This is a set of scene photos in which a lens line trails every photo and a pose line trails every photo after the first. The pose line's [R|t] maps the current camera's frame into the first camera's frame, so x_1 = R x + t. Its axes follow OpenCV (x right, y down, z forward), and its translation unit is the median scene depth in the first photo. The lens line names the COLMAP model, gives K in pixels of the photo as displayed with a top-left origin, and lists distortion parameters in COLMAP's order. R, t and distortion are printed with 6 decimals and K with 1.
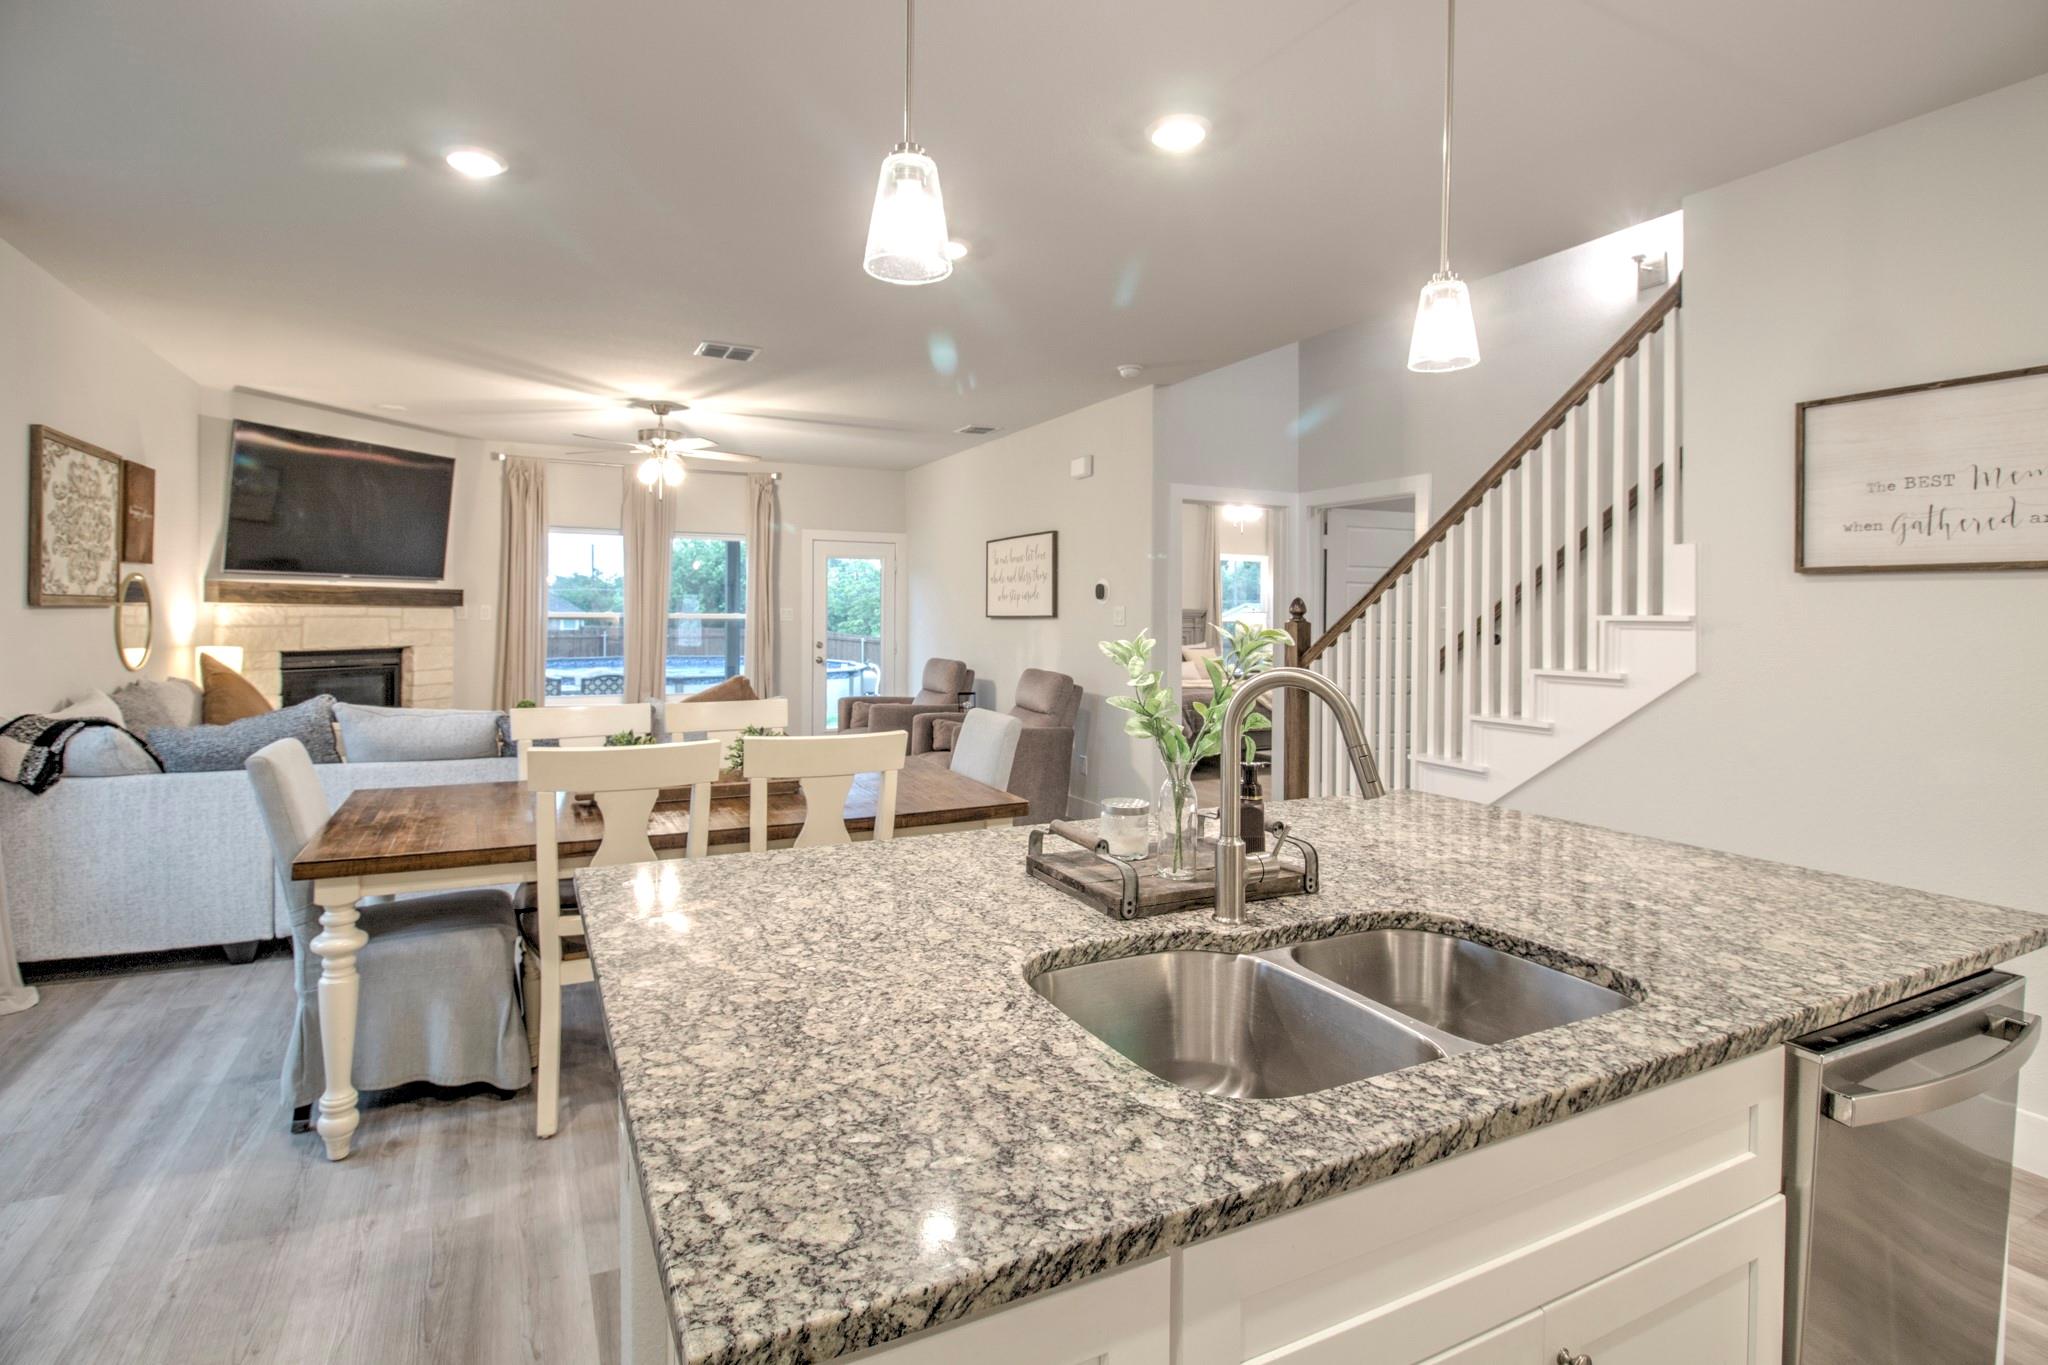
lens RADIAL K [[965.6, 0, 1020.6], [0, 965.6, 663.4], [0, 0, 1]] dist [0.000272, -0.000048]
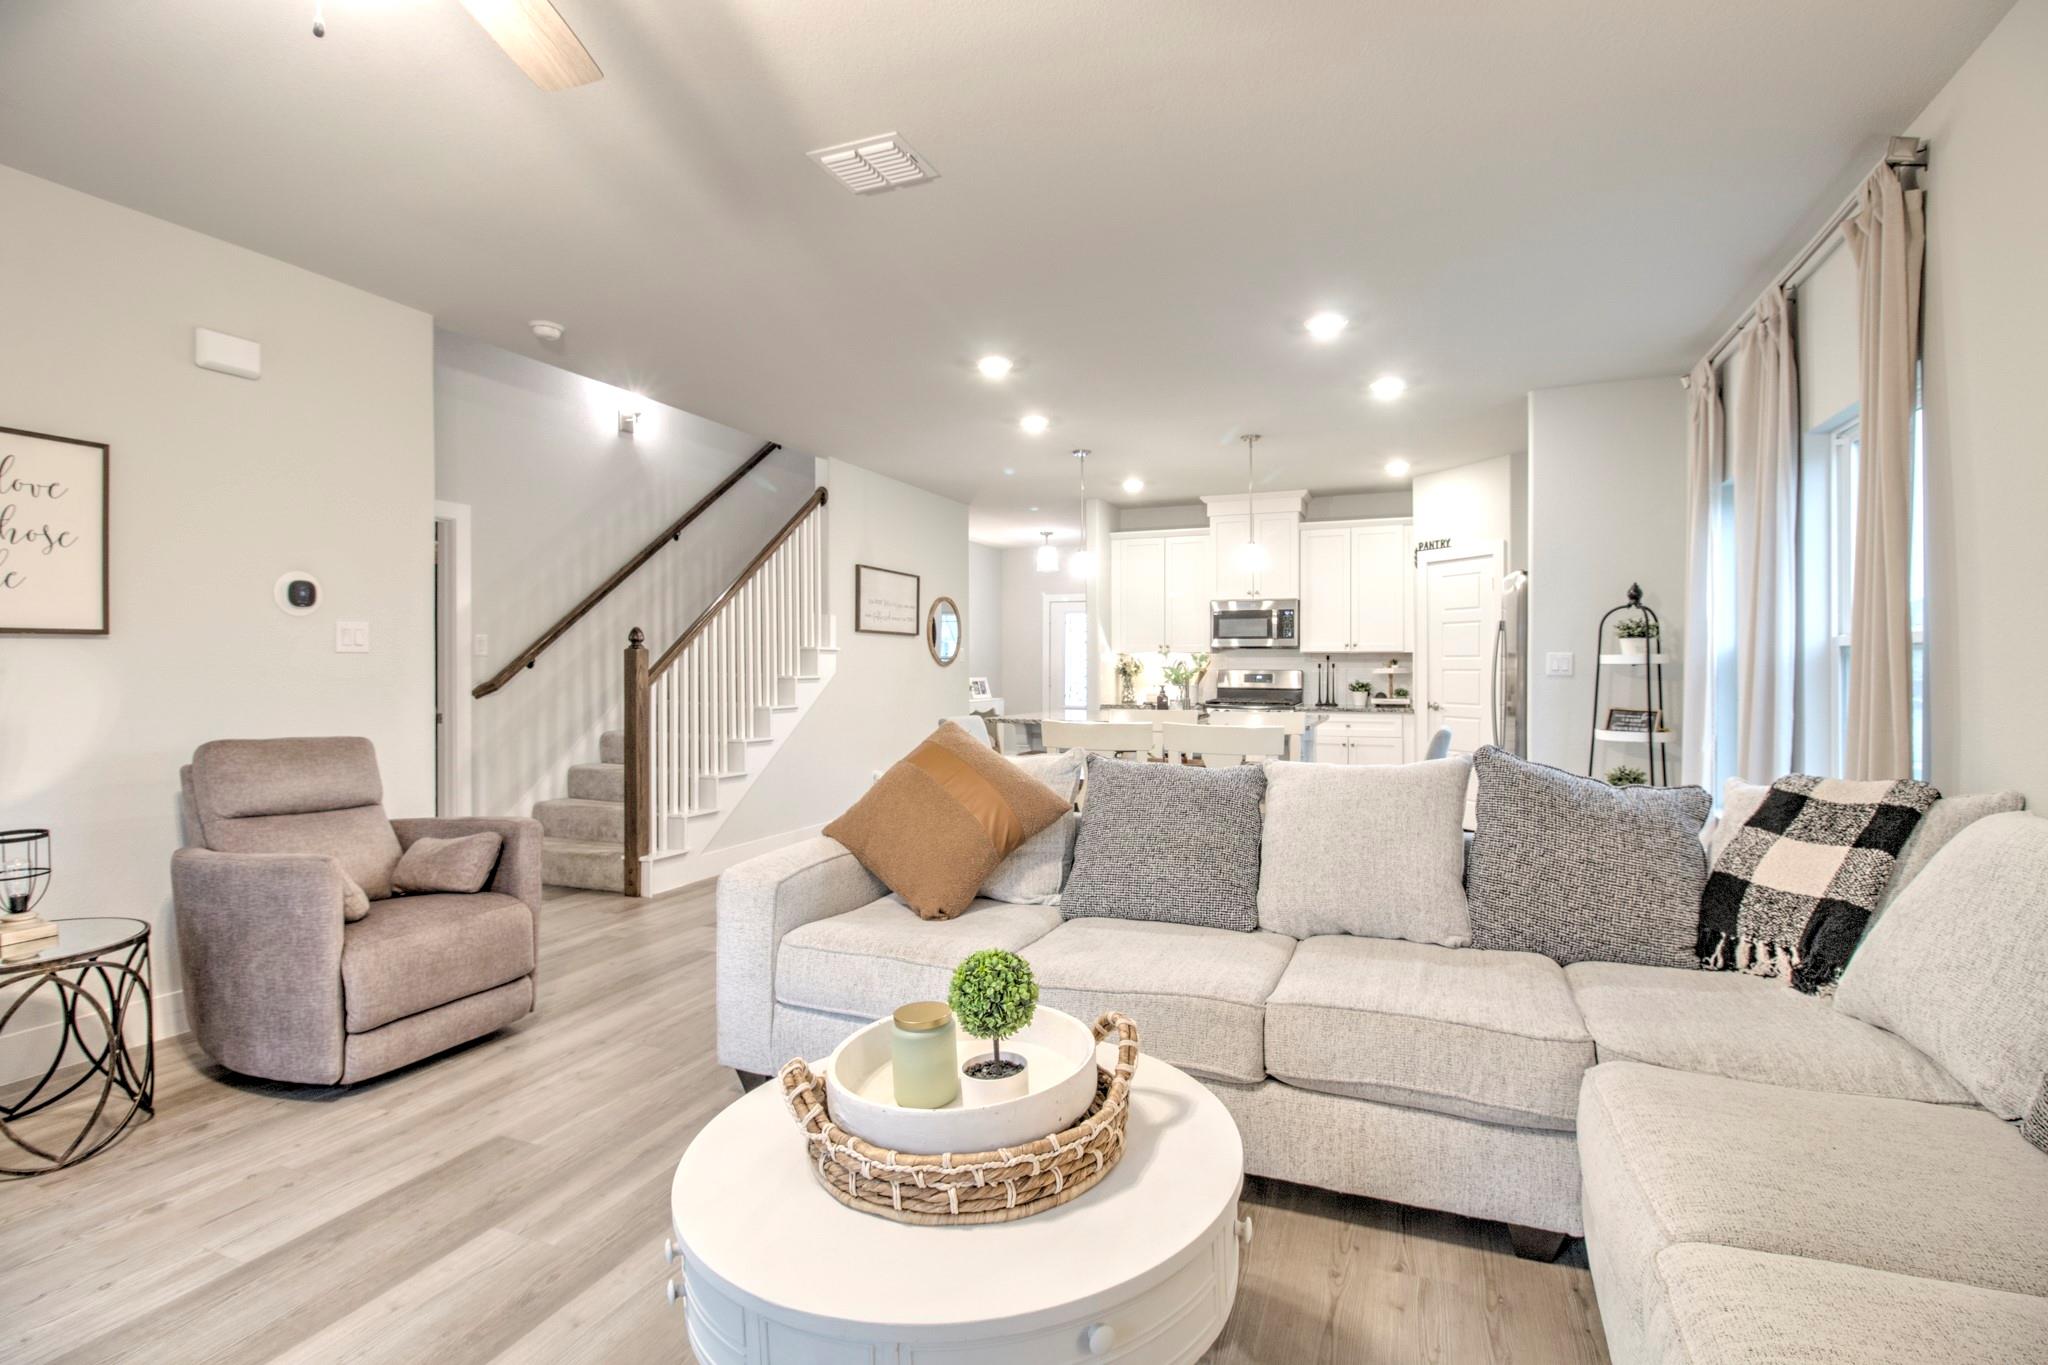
lens RADIAL K [[965.6, 0, 1020.6], [0, 965.6, 663.4], [0, 0, 1]] dist [0.000272, -0.000048]
pose [[-0.651629, -0.002177, 0.758535, -1.367562], [0.036409, 0.998753, 0.034145, -0.082922], [-0.757664, 0.049868, -0.650737, 2.323187]]
